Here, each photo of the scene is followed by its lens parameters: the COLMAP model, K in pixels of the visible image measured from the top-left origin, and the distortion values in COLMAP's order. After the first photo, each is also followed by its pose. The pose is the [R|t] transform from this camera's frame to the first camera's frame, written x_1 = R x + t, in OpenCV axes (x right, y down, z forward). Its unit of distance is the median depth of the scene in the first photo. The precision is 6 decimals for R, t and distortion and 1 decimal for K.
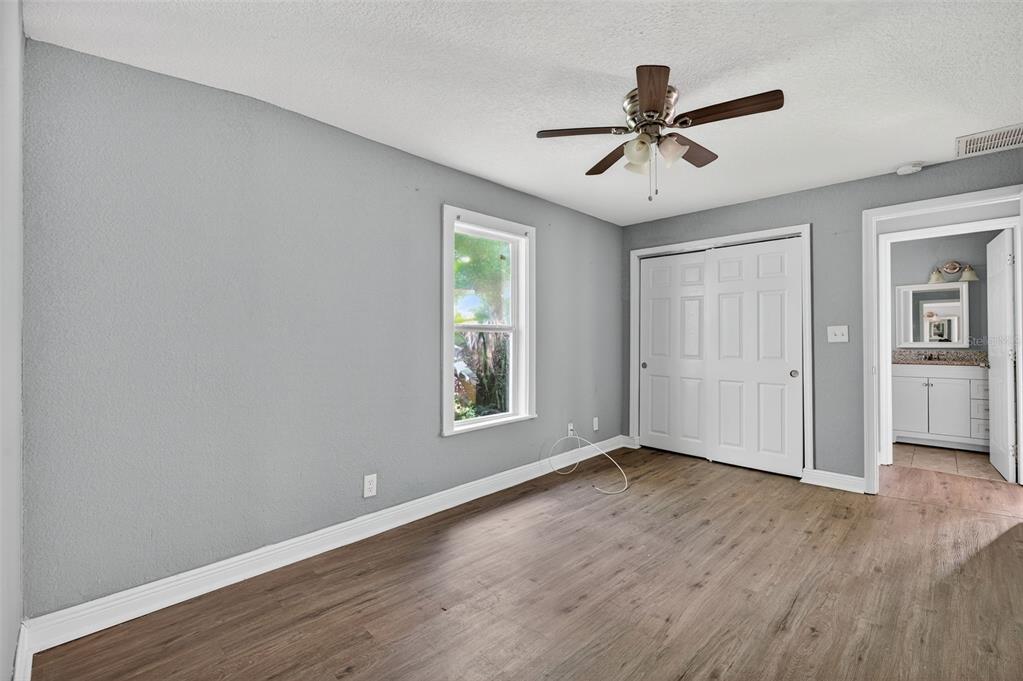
lens RADIAL K [[447.2, 0, 516.4], [0, 447.2, 342.8], [0, 0, 1]] dist [0.003014, -0.000533]
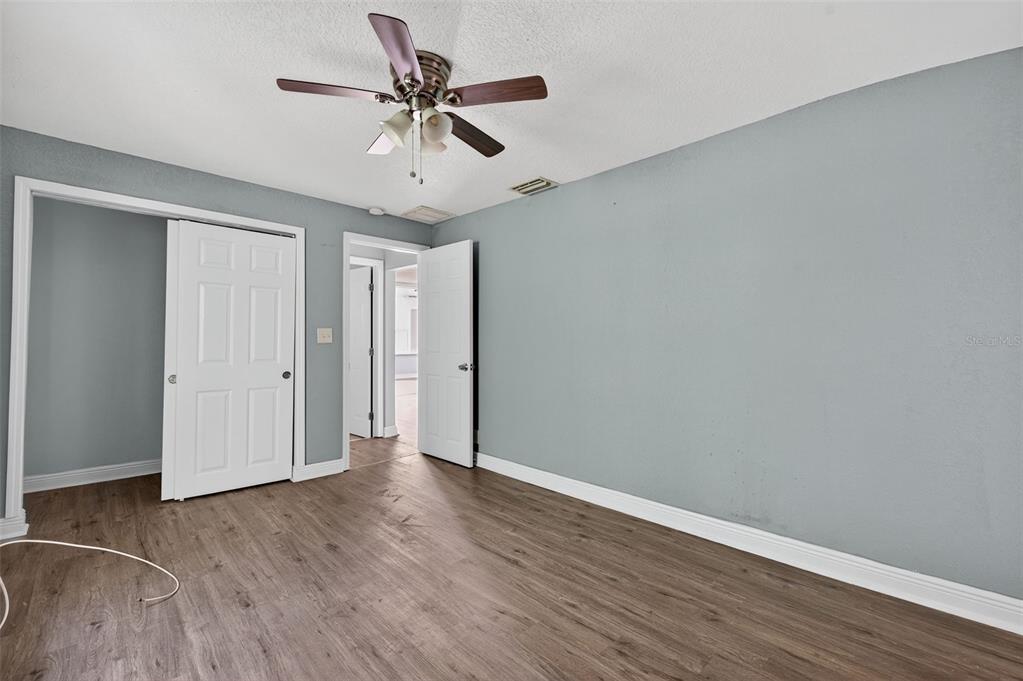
lens RADIAL K [[447.2, 0, 512.7], [0, 447.2, 333.8], [0, 0, 1]] dist [0.003014, -0.000533]
pose [[0.025168, 0.017783, 0.999525, -0.400244], [0.003535, 0.999834, -0.017877, -0.002445], [-0.999677, 0.003983, 0.025101, 0.537365]]
